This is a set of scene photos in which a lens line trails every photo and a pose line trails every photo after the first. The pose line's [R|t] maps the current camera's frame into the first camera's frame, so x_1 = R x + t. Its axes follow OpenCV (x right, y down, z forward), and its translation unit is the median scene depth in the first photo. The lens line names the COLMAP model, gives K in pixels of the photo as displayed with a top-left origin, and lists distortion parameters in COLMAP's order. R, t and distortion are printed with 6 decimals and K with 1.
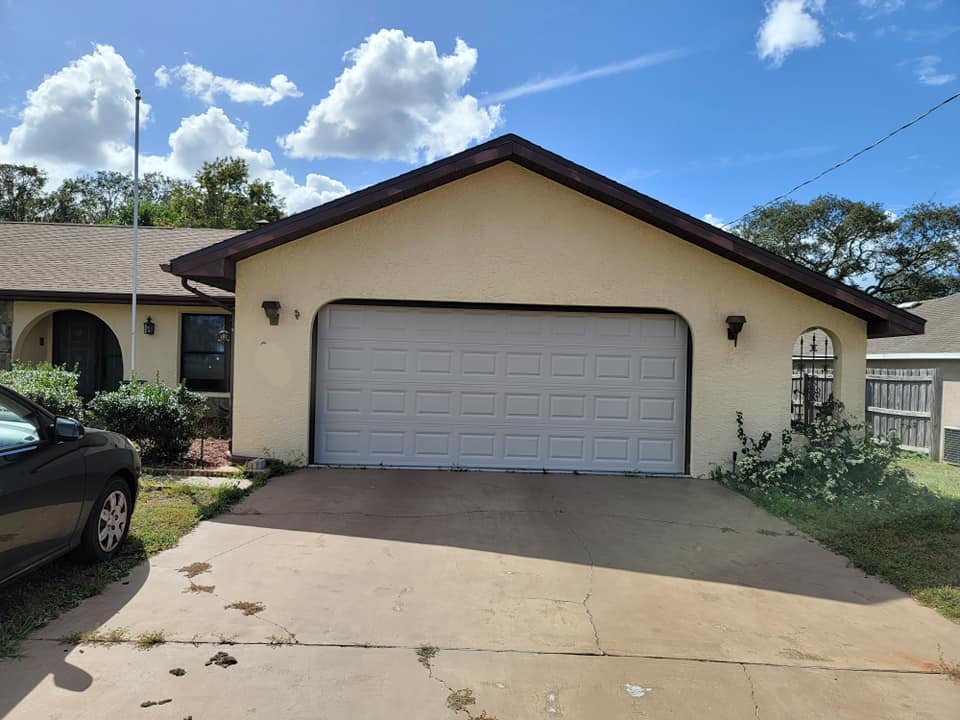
lens RADIAL K [[790.3, 0, 480.0], [0, 790.3, 360.0], [0, 0, 1]] dist [0.065767, -0.002405]
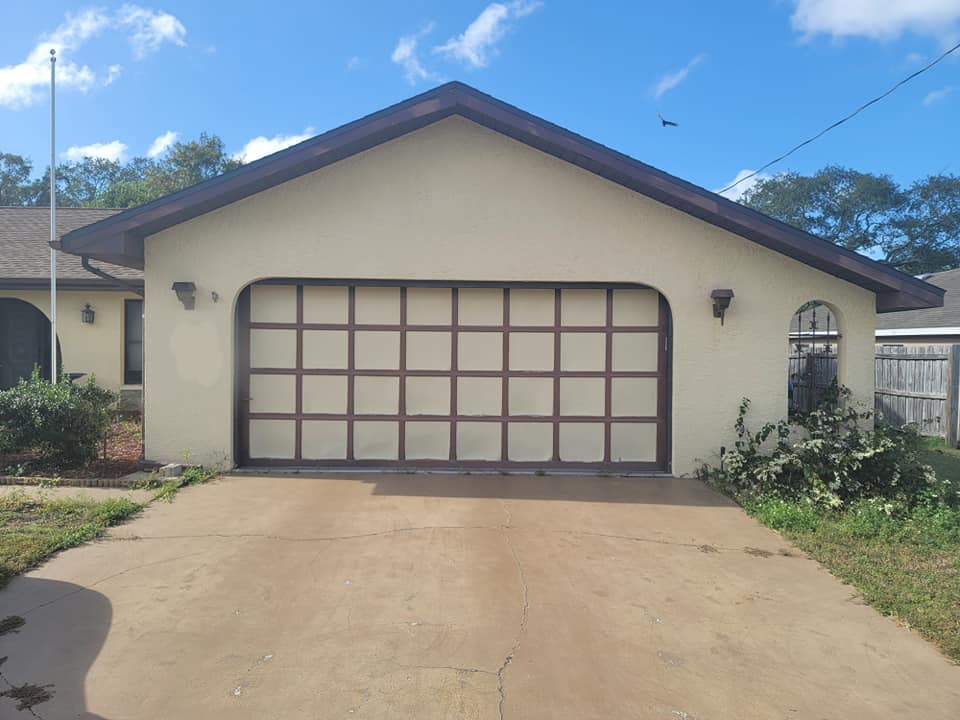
lens RADIAL K [[764.3, 0, 480.0], [0, 764.3, 360.0], [0, 0, 1]] dist [0.084395, -0.046639]
pose [[0.999665, -0.016973, -0.019532, 0.073125], [0.017408, 0.999599, 0.022335, -0.002357], [0.019145, -0.022668, 0.999560, 0.156466]]
